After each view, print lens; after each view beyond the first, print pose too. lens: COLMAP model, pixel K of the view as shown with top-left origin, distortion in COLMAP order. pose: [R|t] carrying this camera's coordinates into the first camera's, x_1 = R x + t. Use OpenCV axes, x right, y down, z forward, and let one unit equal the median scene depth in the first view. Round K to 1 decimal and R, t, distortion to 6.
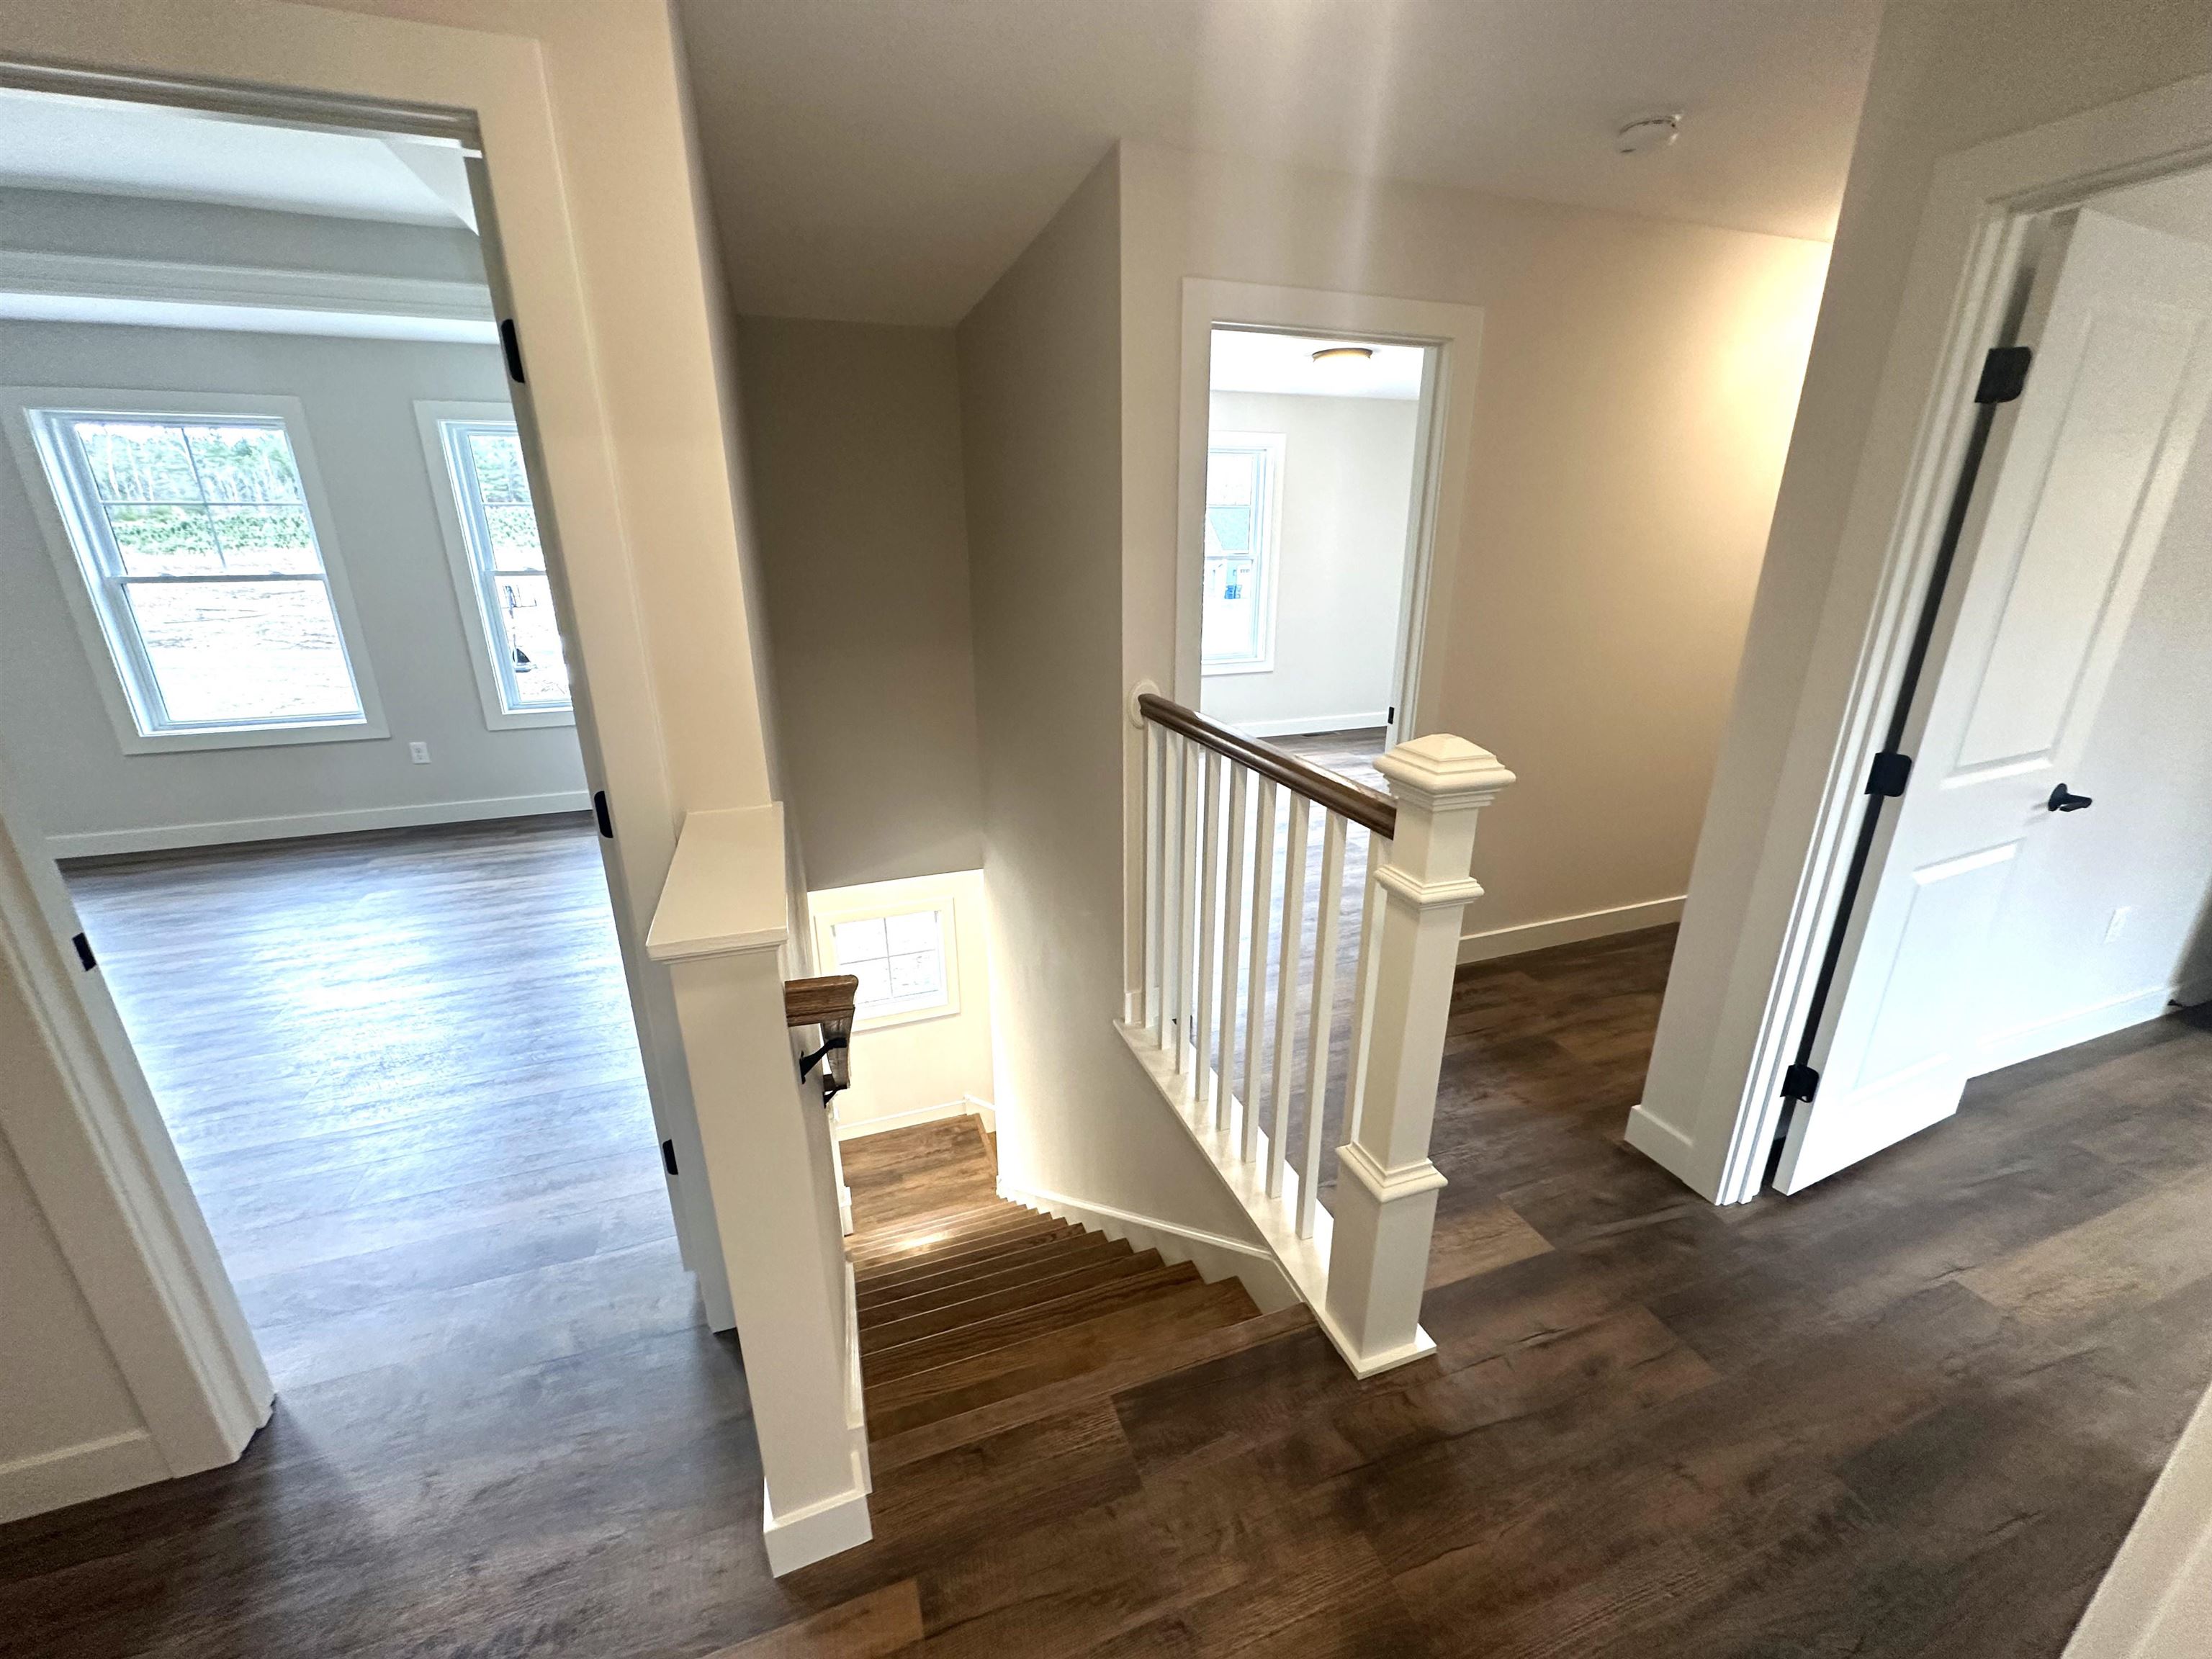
lens RADIAL K [[886.6, 0, 1110.4], [0, 886.6, 823.6], [0, 0, 1]] dist [-0.001448, -0.000086]
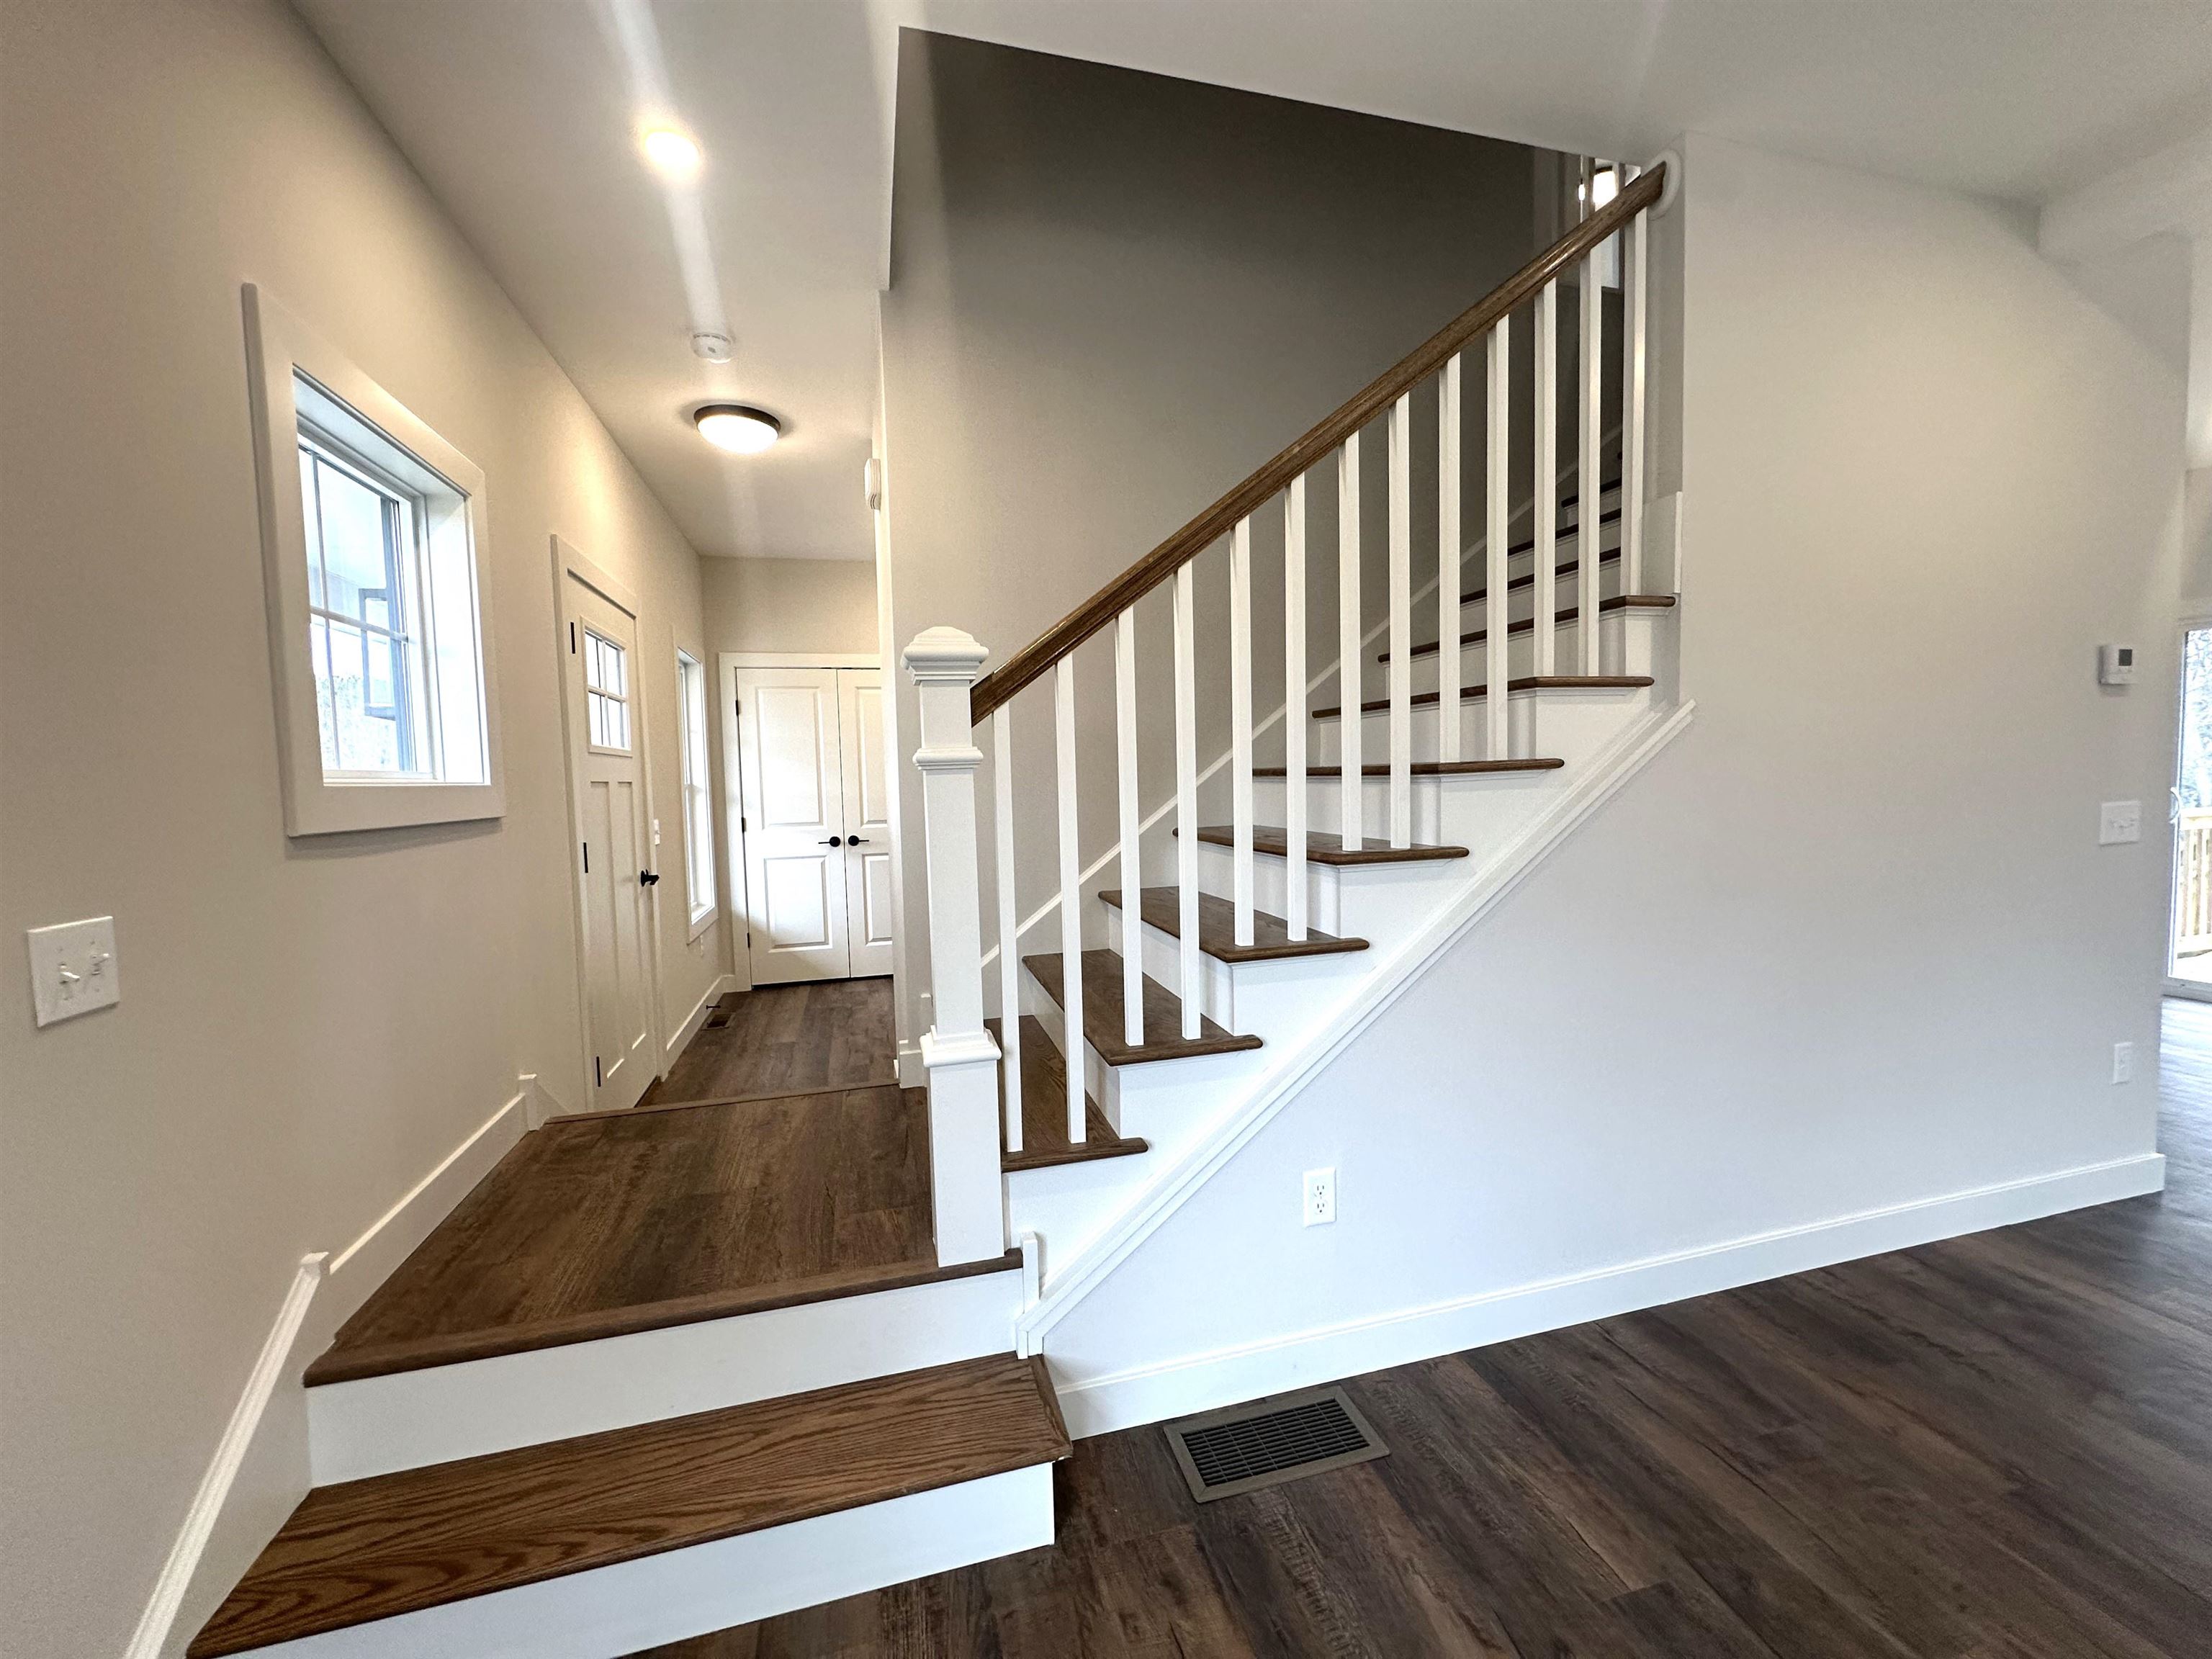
lens RADIAL K [[886.6, 0, 1110.4], [0, 886.6, 823.6], [0, 0, 1]] dist [-0.001448, -0.000086]
pose [[0.075198, -0.057552, 0.995506, -0.539074], [0.344803, 0.938252, 0.028196, 0.304385], [-0.935658, 0.341133, 0.090398, 0.760305]]
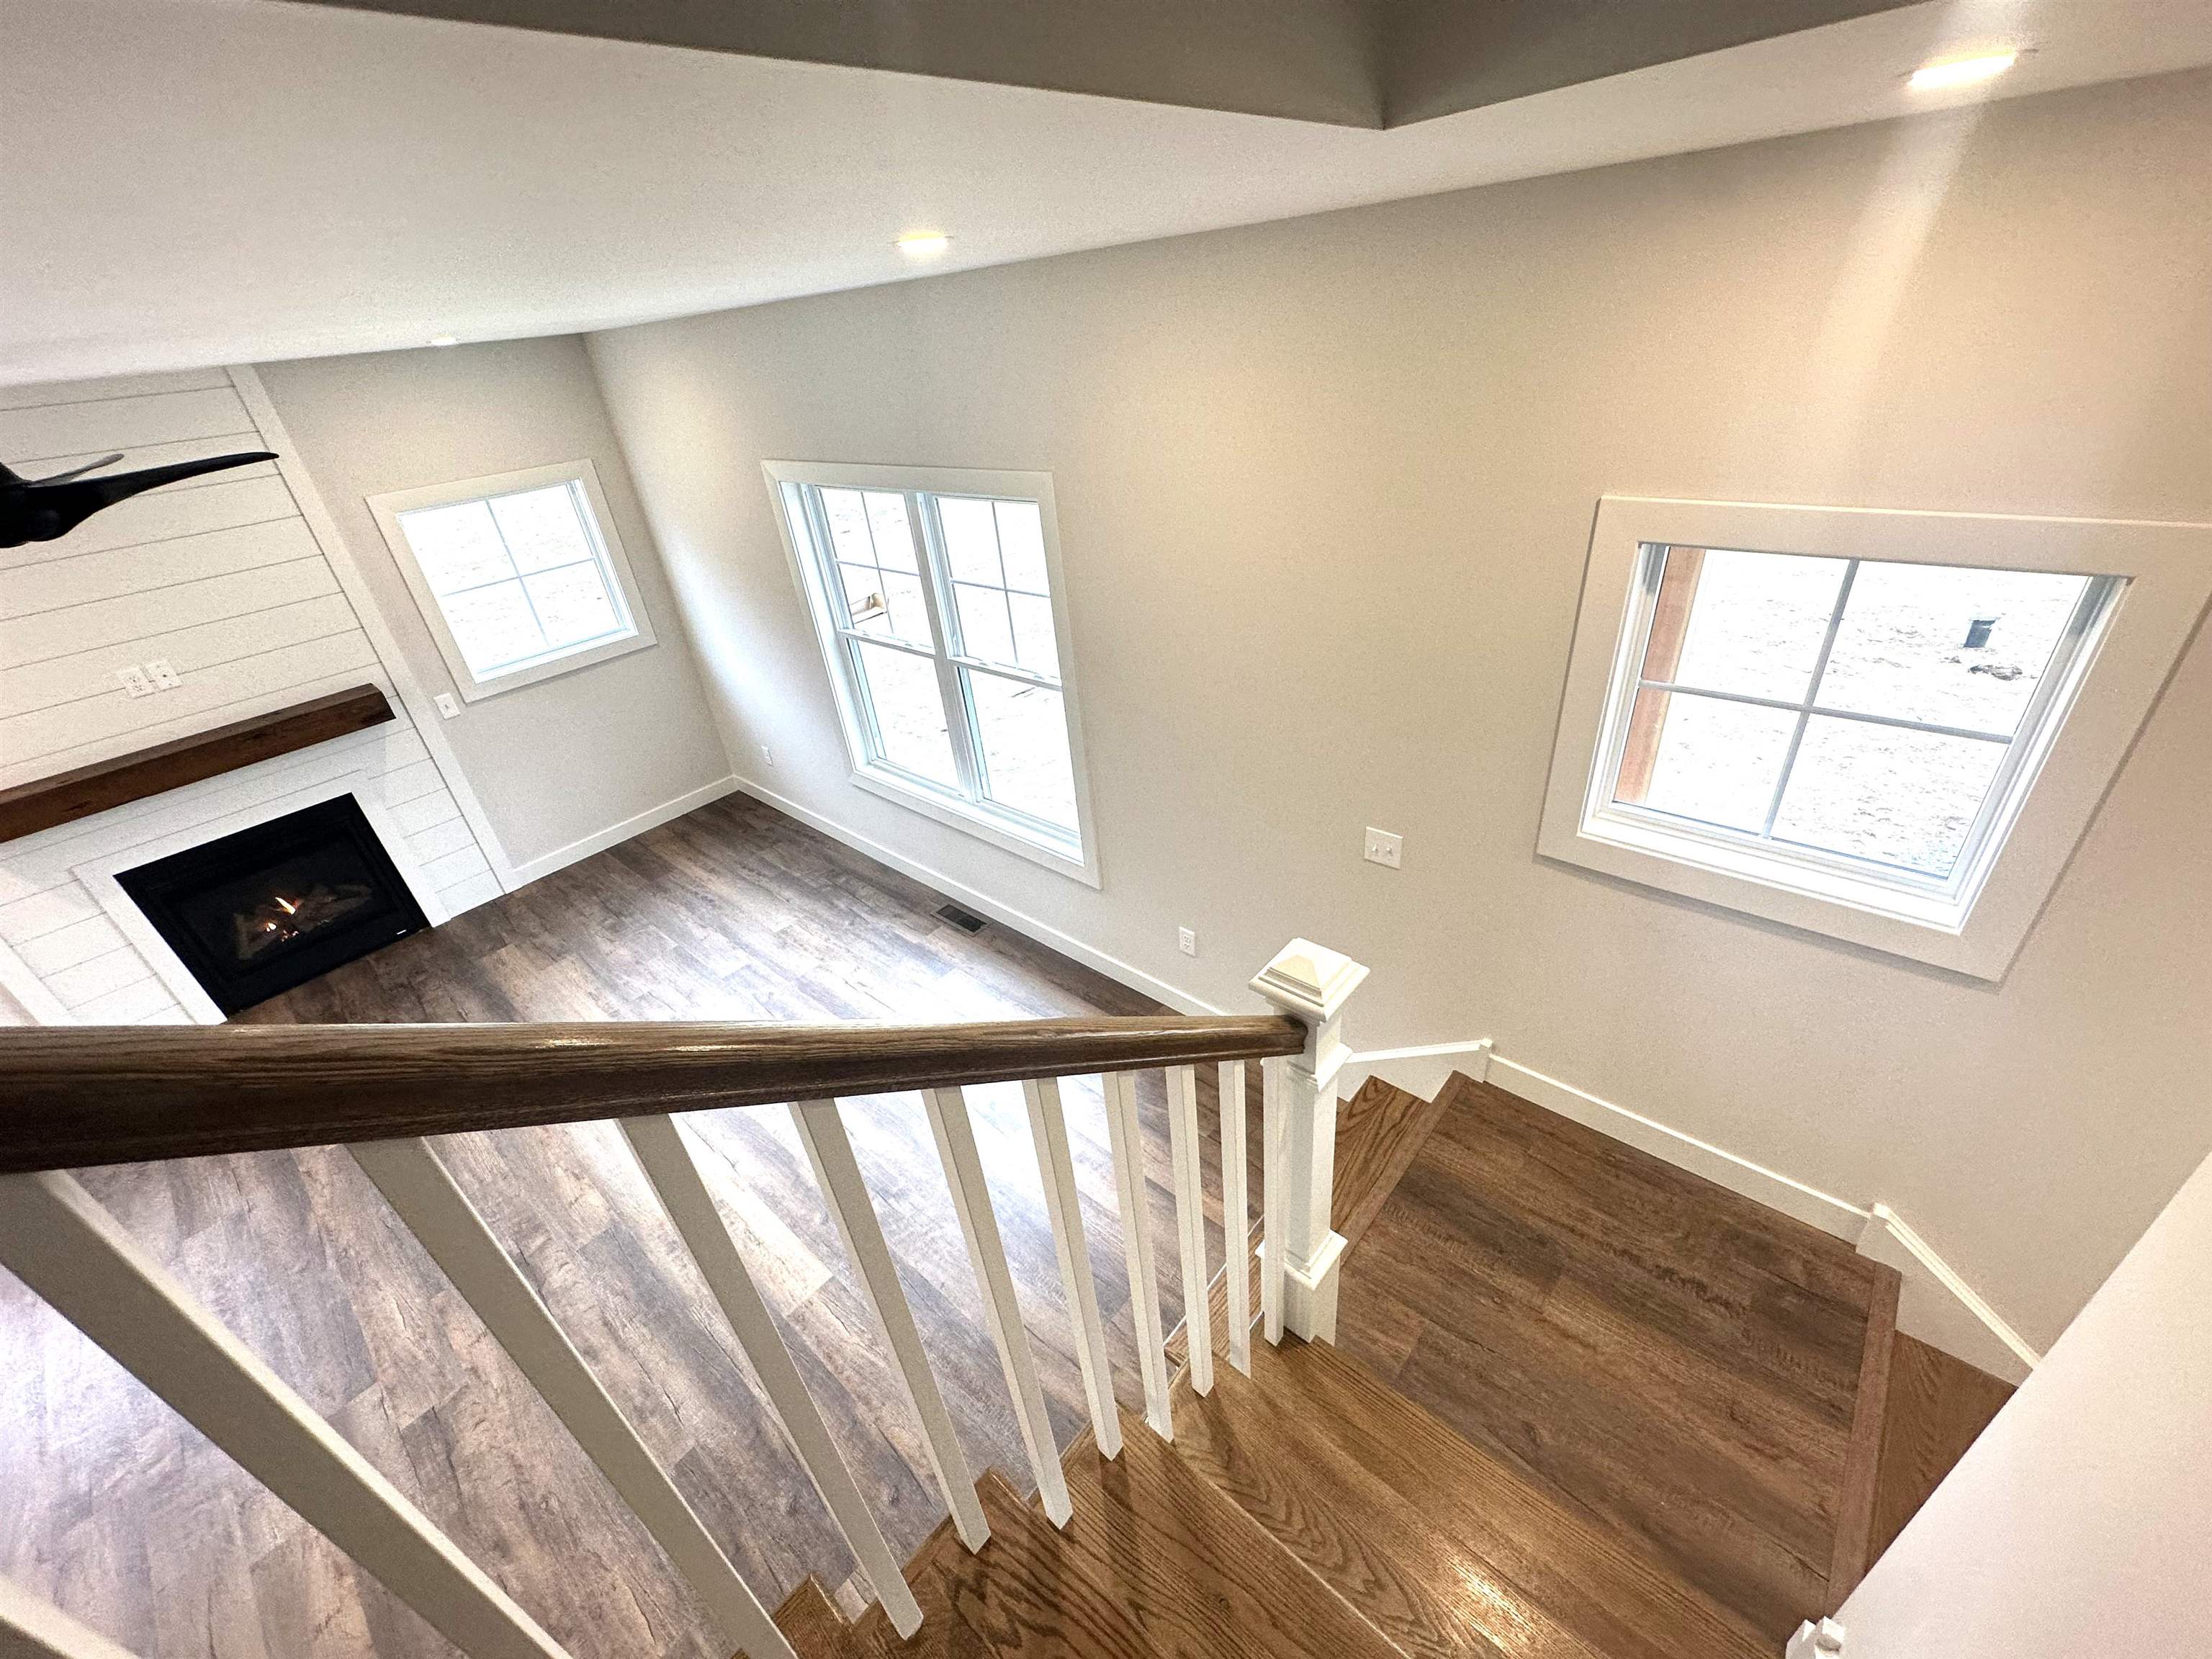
lens RADIAL K [[886.6, 0, 1110.4], [0, 886.6, 823.6], [0, 0, 1]] dist [-0.001448, -0.000086]
pose [[0.482829, 0.404188, -0.776858, -0.111456], [-0.184378, 0.914148, 0.361024, 0.121326], [0.856085, -0.031078, 0.515900, 0.638261]]
